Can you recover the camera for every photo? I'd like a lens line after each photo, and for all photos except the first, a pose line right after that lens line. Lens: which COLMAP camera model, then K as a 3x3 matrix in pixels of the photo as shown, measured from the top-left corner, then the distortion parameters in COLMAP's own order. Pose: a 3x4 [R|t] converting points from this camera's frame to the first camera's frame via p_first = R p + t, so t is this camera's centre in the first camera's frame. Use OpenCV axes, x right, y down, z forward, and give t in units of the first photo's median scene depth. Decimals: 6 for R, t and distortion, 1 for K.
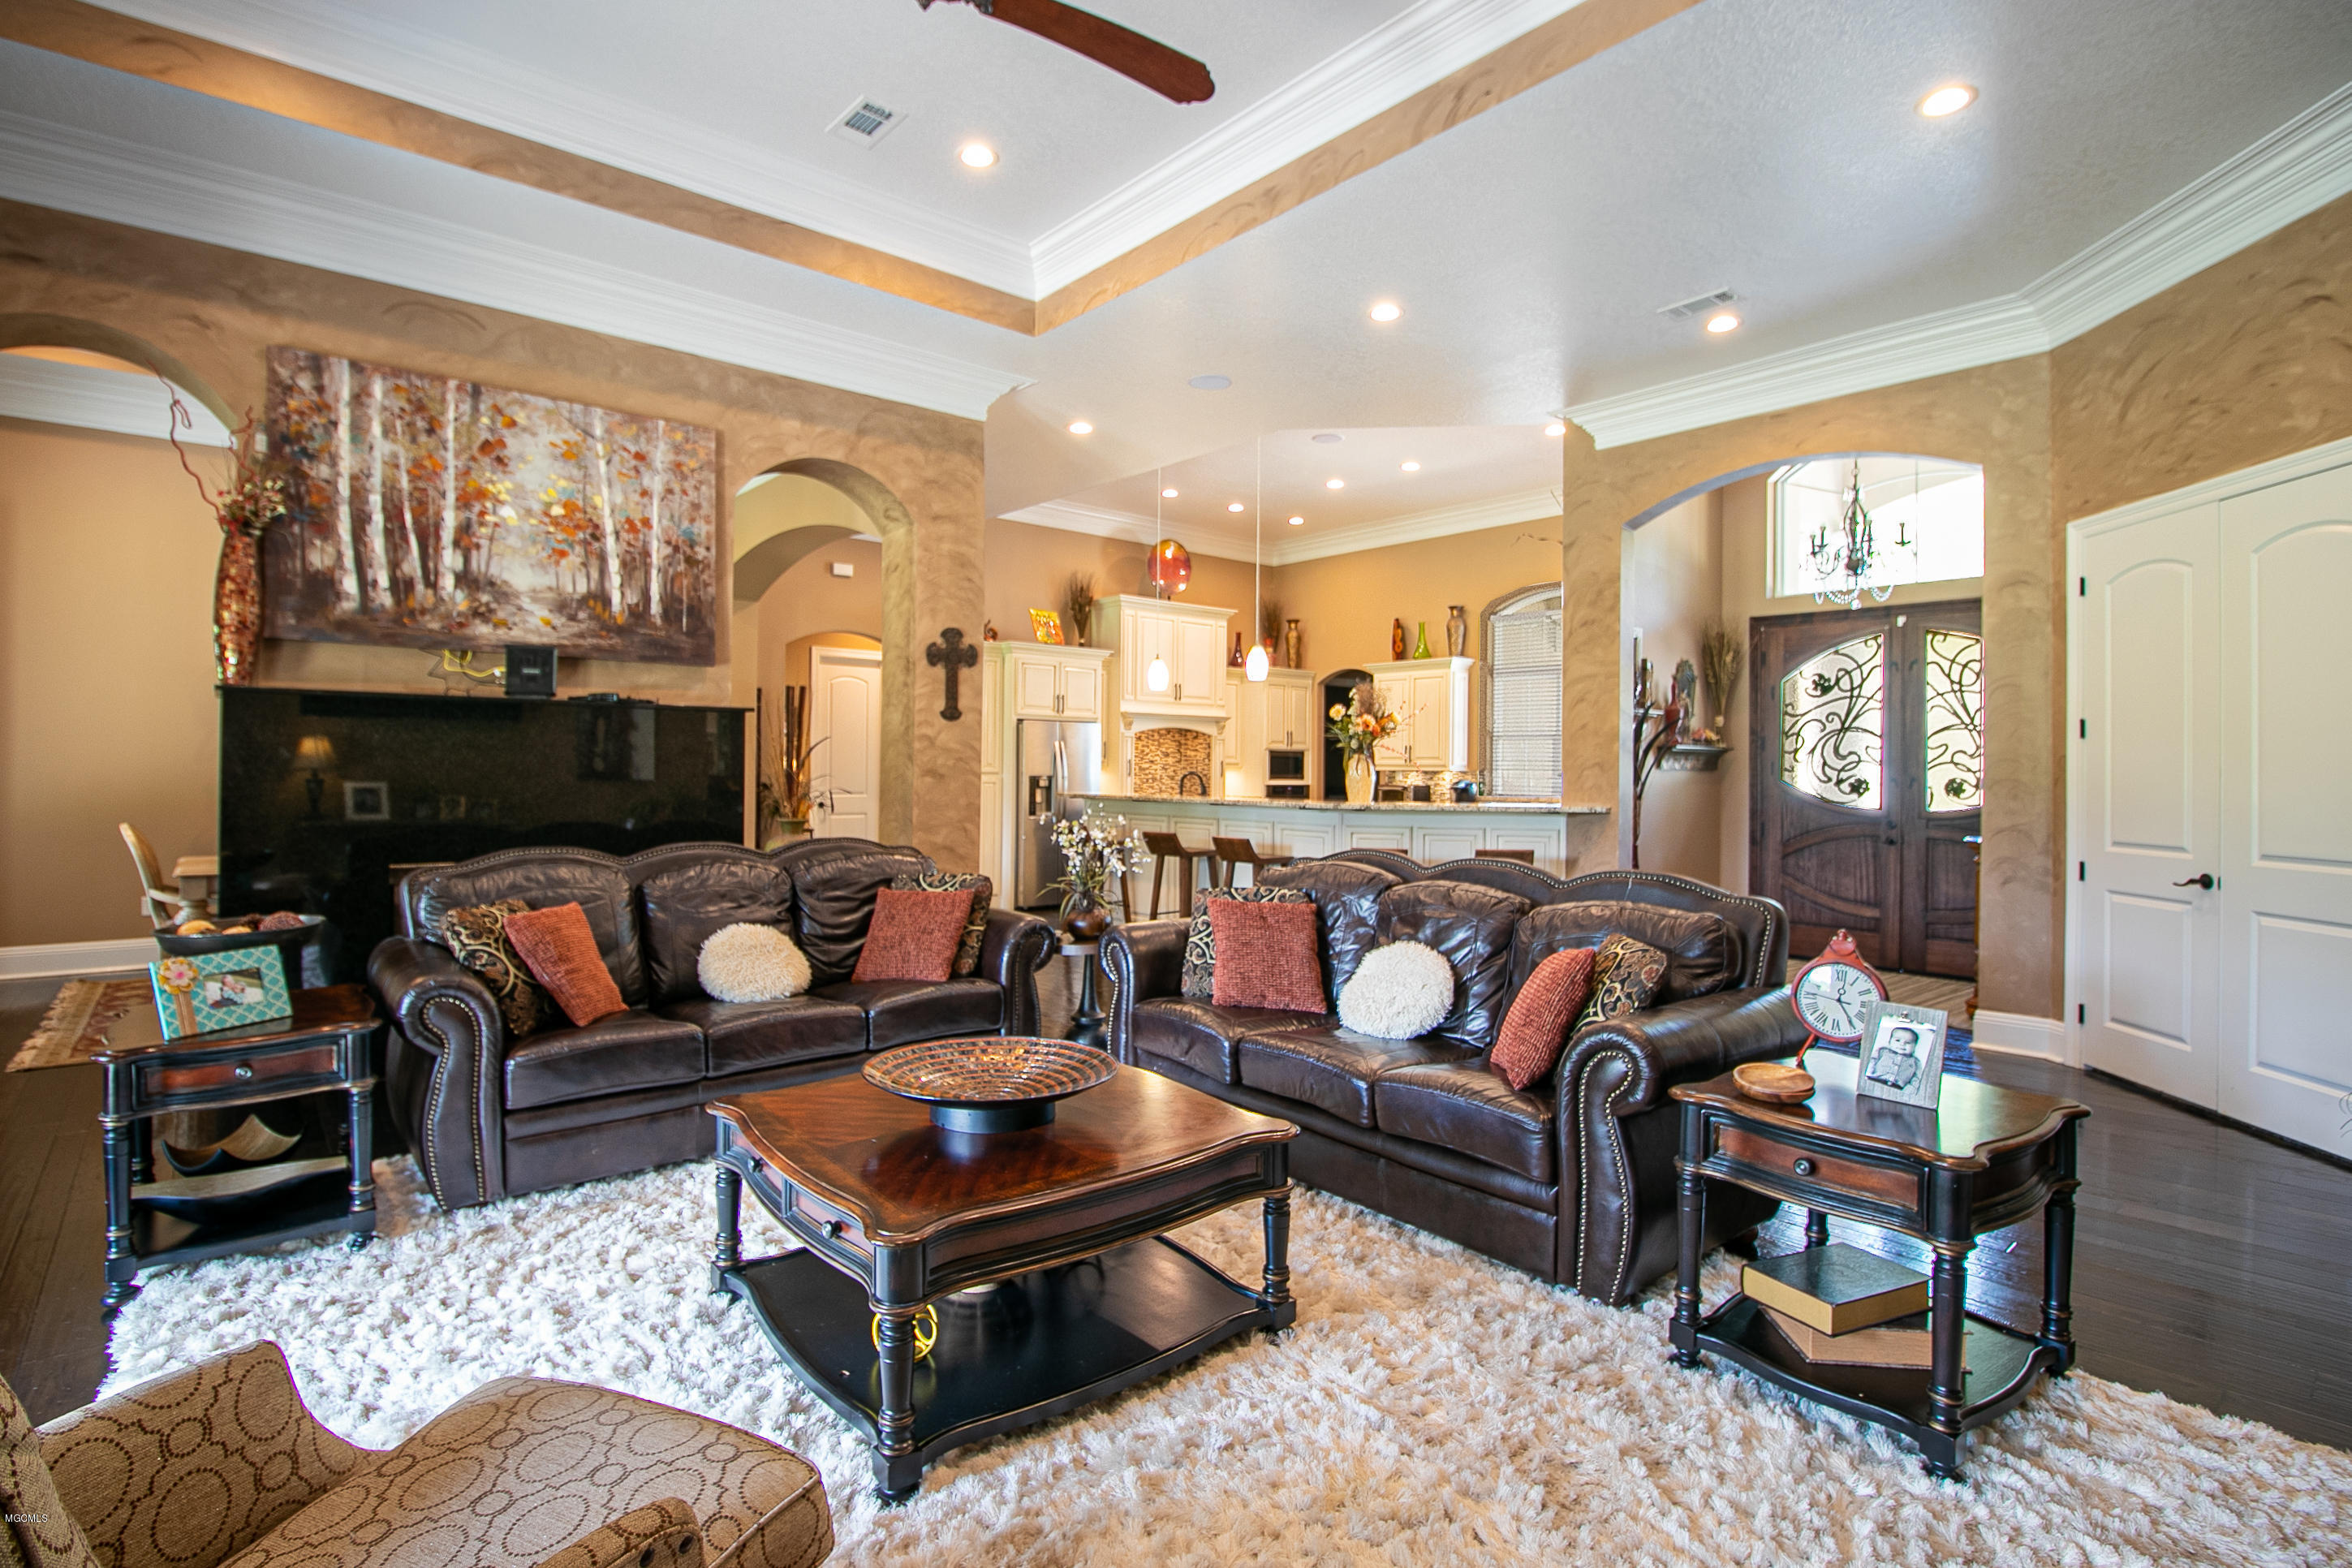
lens RADIAL K [[1092.1, 0, 1165.9], [0, 1092.1, 768.2], [0, 0, 1]] dist [-0.016575, -0.000453]
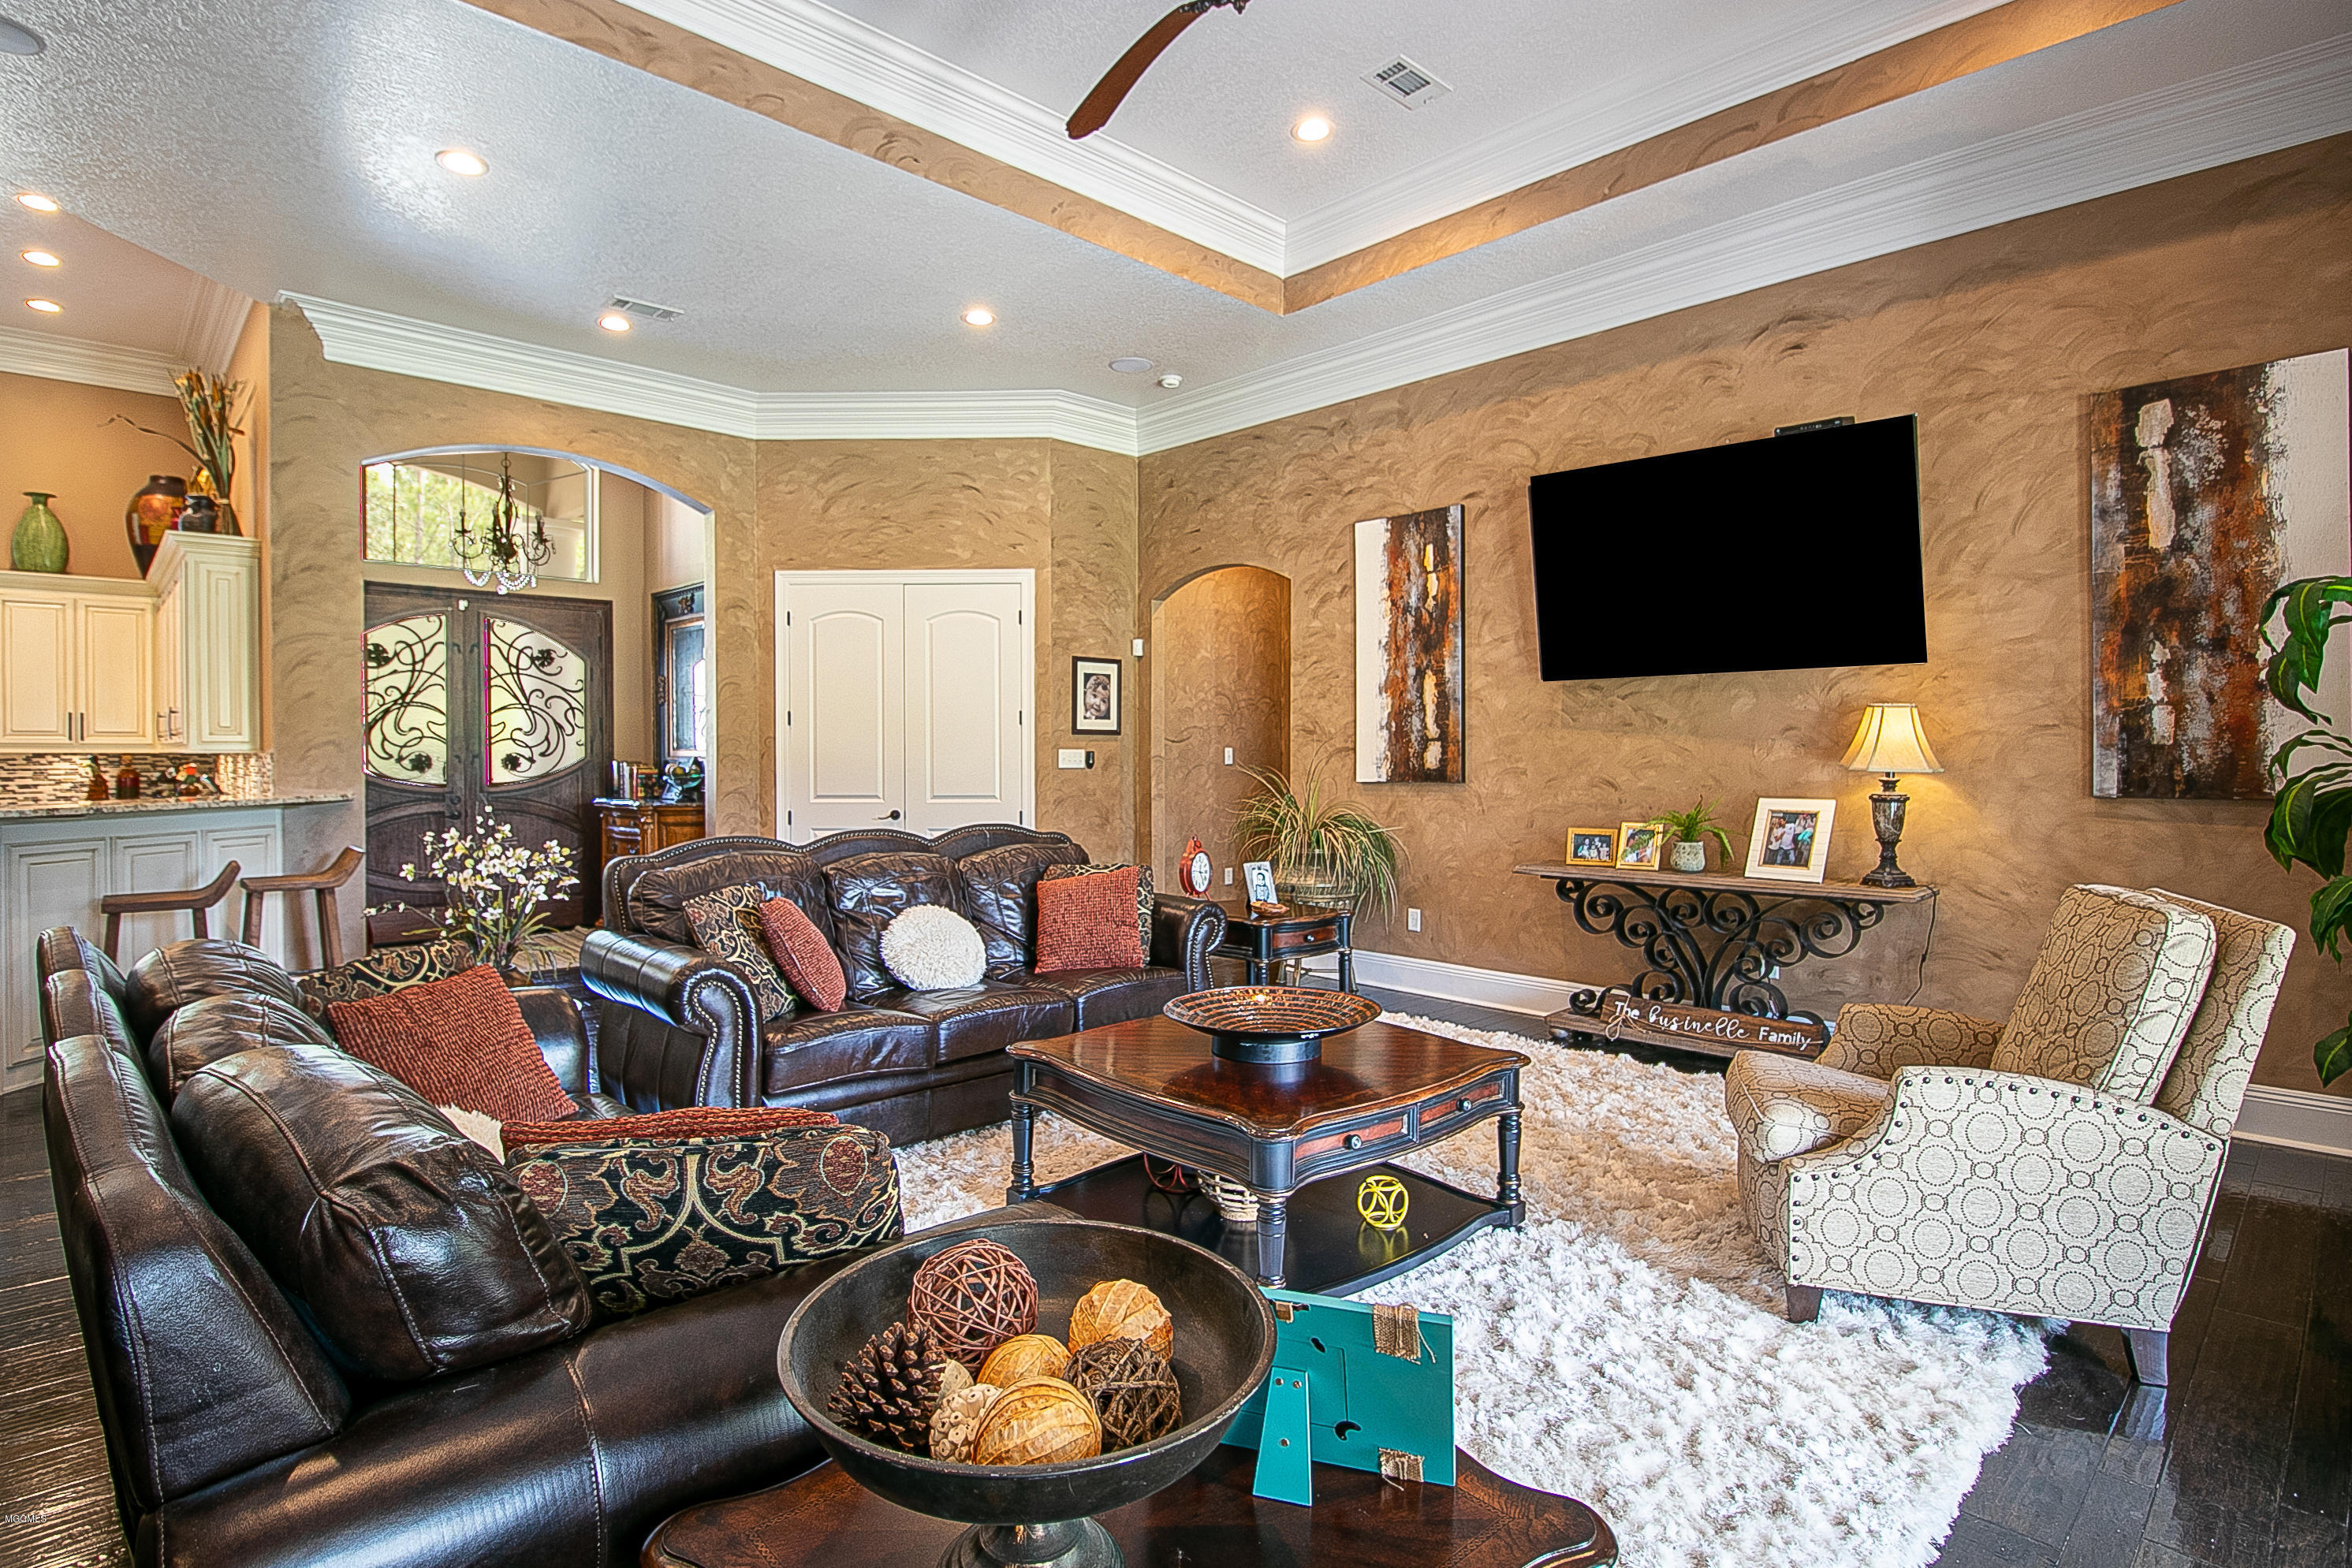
lens RADIAL K [[1170.2, 0, 1176.0], [0, 1170.2, 784.0], [0, 0, 1]] dist [0.024142, -0.025680]
pose [[-0.072223, -0.038699, 0.996637, -0.472826], [0.000234, 0.999246, 0.038817, -0.005267], [-0.997389, 0.003037, -0.072159, 0.388306]]
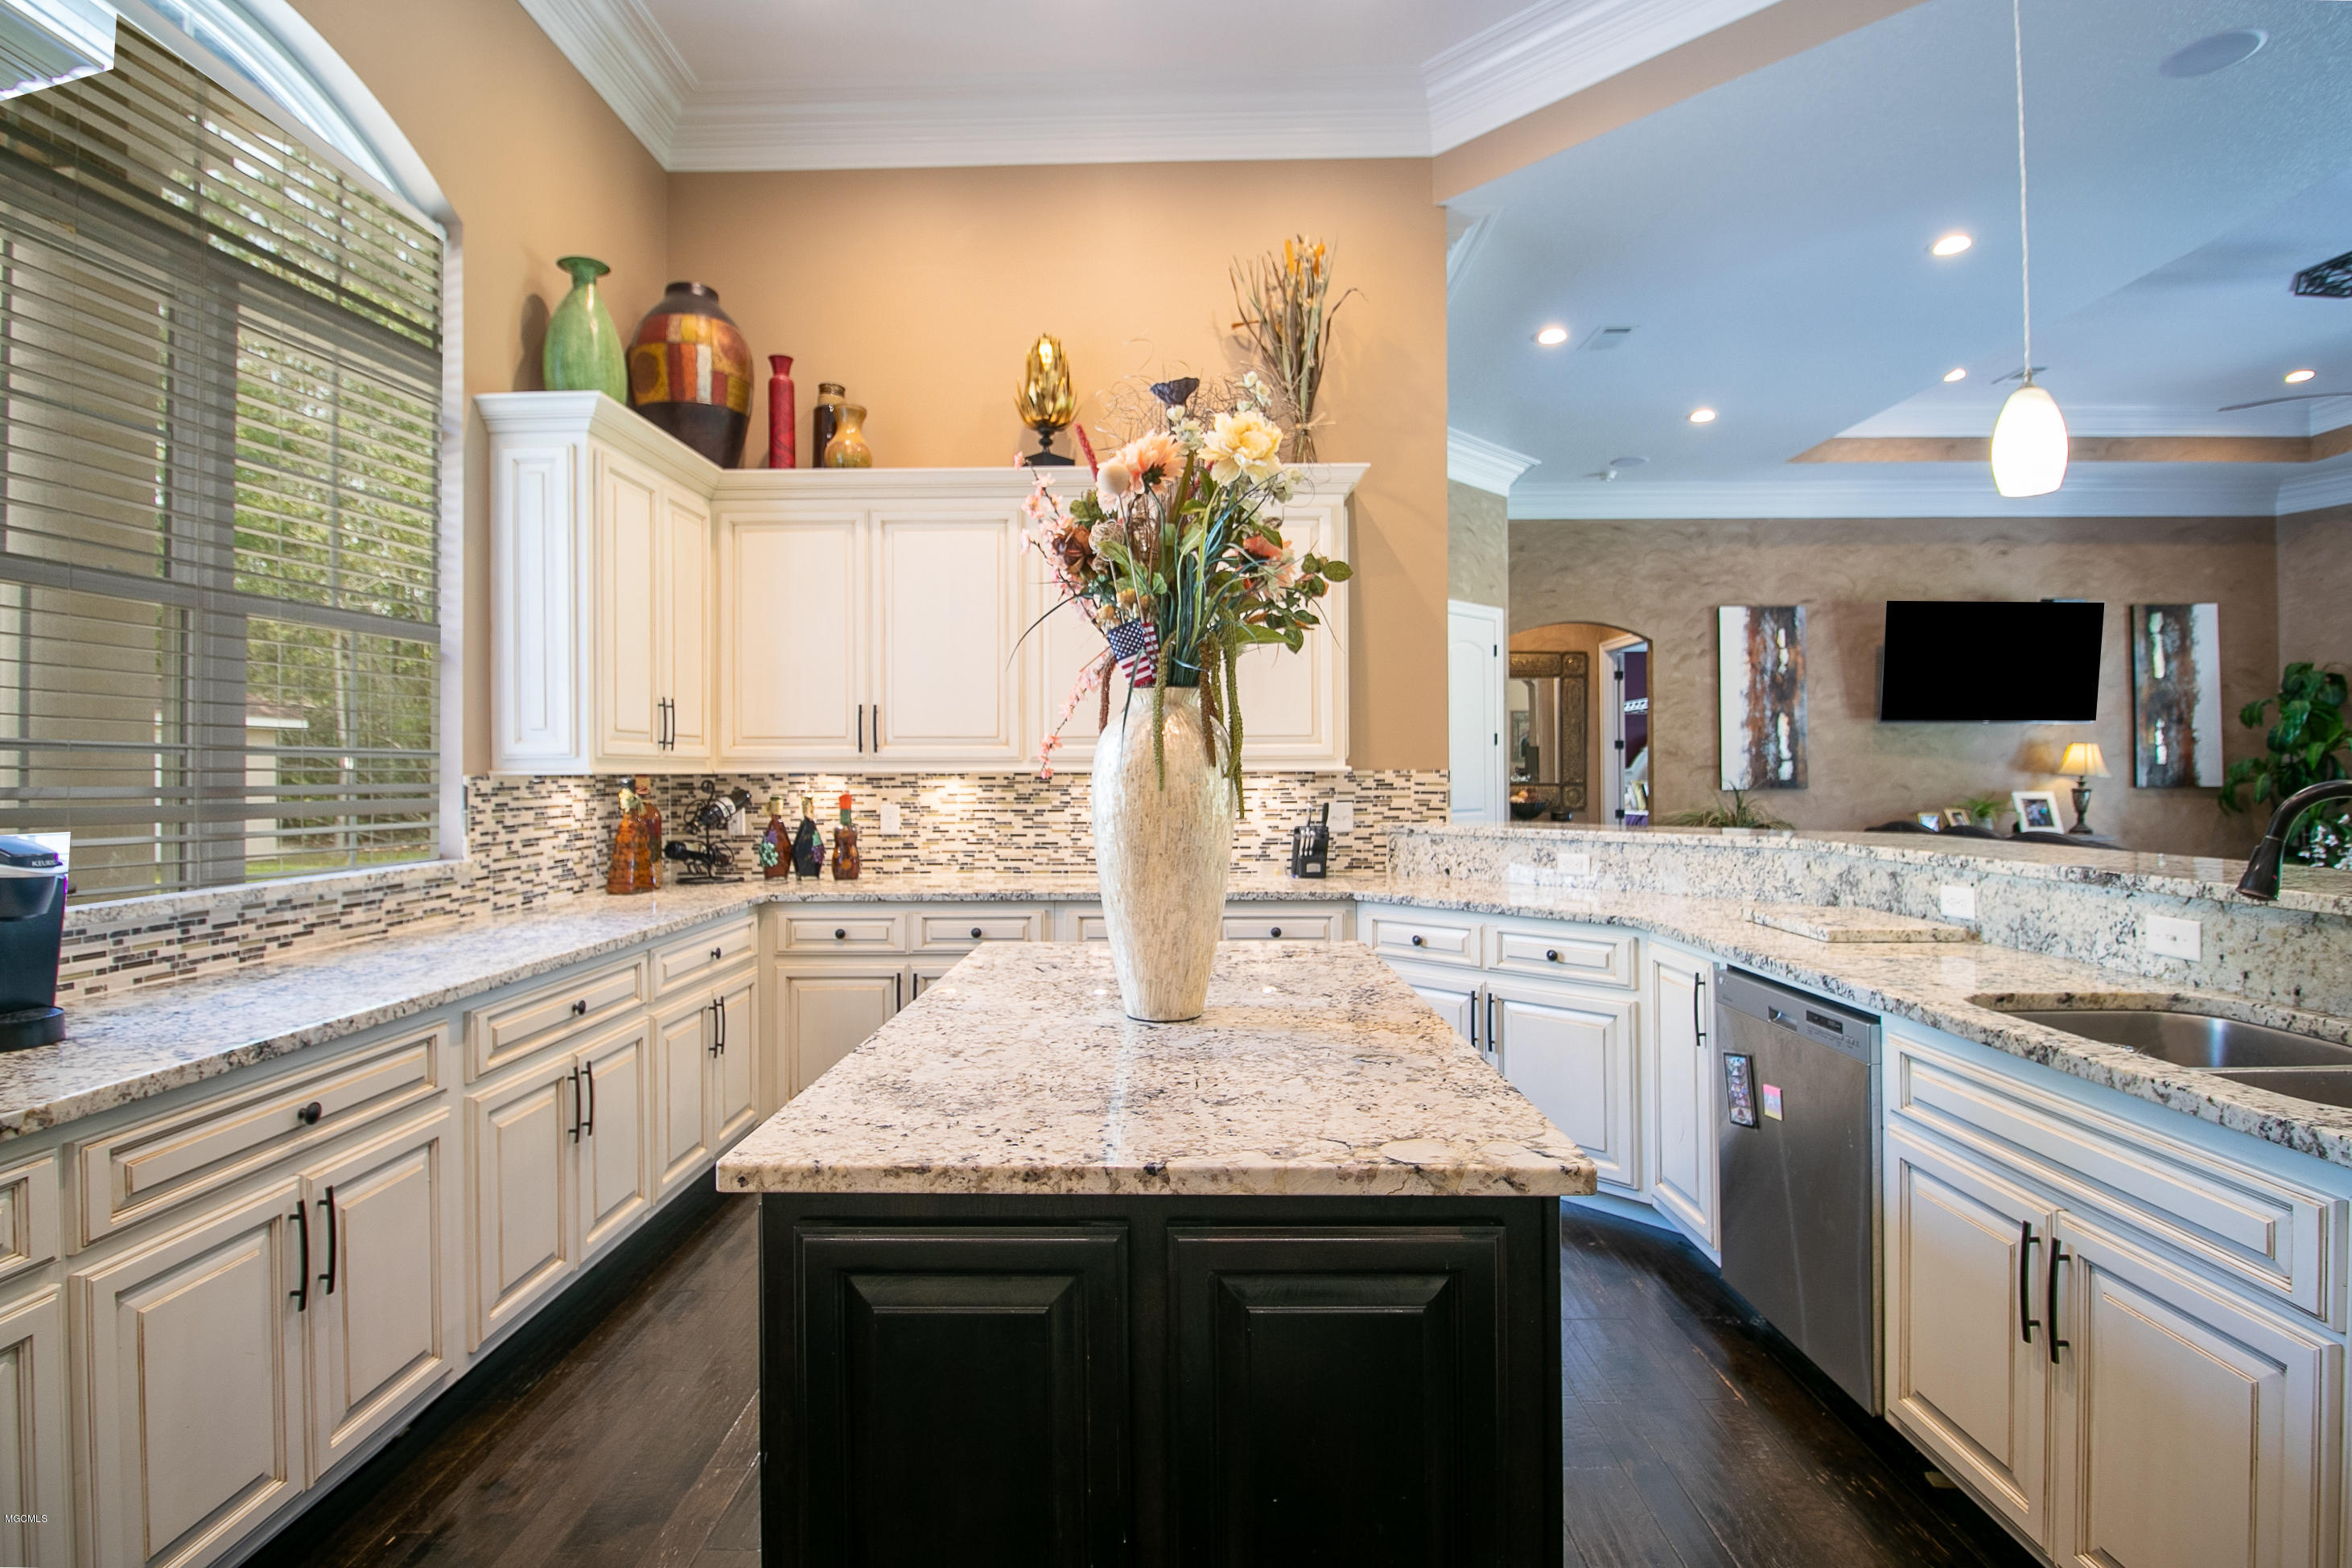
lens RADIAL K [[1092.0, 0, 1165.9], [0, 1092.0, 768.3], [0, 0, 1]] dist [-0.016575, -0.000453]
pose [[-0.749334, -0.007667, 0.662148, 0.066778], [-0.004310, 0.999968, 0.006701, -0.000547], [-0.662178, 0.002167, -0.749343, 1.423406]]
